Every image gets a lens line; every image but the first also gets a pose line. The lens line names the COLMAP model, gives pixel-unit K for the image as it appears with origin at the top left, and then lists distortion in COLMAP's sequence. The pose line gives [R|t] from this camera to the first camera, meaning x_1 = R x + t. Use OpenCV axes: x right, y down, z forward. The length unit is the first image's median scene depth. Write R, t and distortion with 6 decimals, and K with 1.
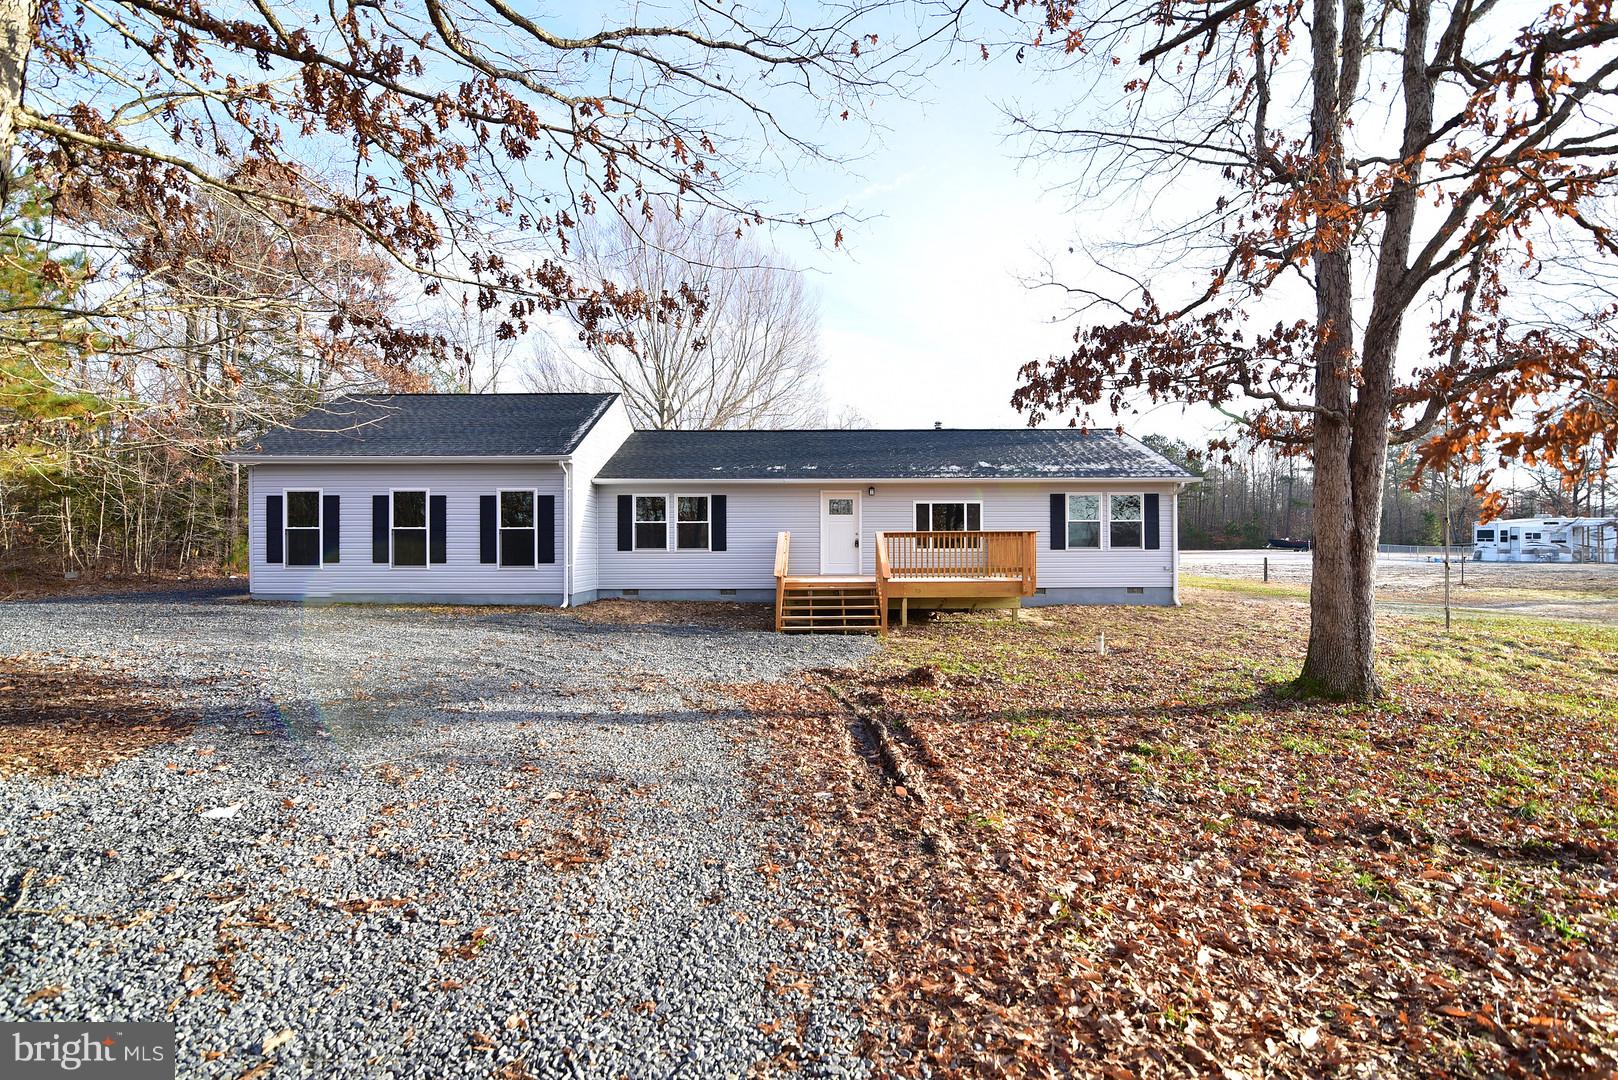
lens RADIAL K [[739.4, 0, 815.6], [0, 739.4, 540.0], [0, 0, 1]] dist [-0.020316, 0.001399]
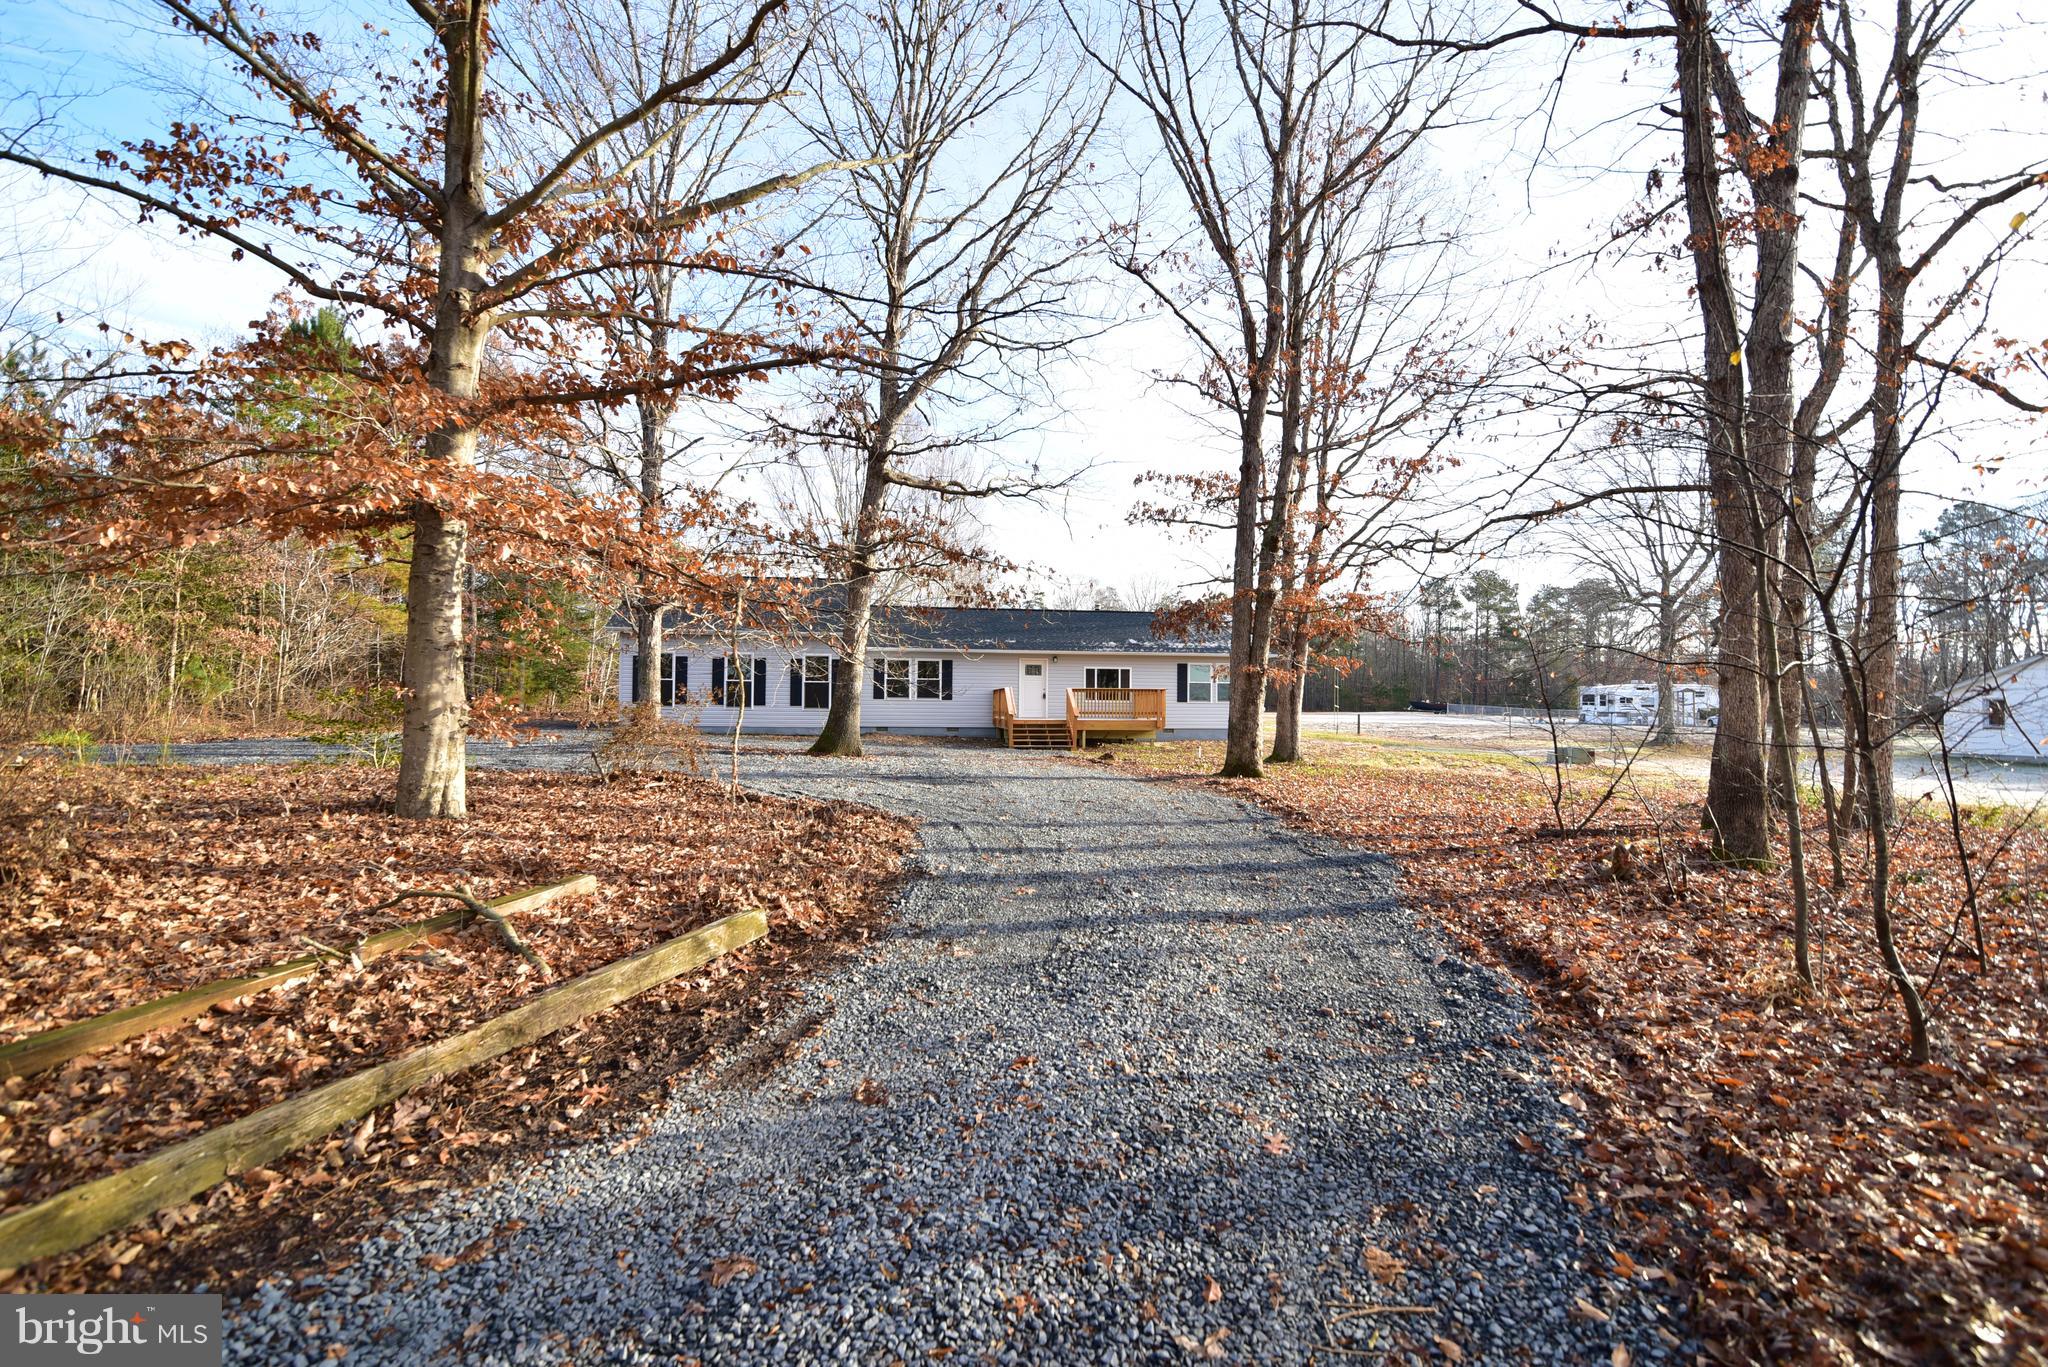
lens RADIAL K [[935.9, 0, 1011.7], [0, 935.9, 689.8], [0, 0, 1]] dist [-0.020316, 0.001399]
pose [[0.993564, 0.012820, 0.112547, -0.209095], [-0.011707, 0.999876, -0.010549, 0.012501], [-0.112668, 0.009164, 0.993590, -0.780172]]
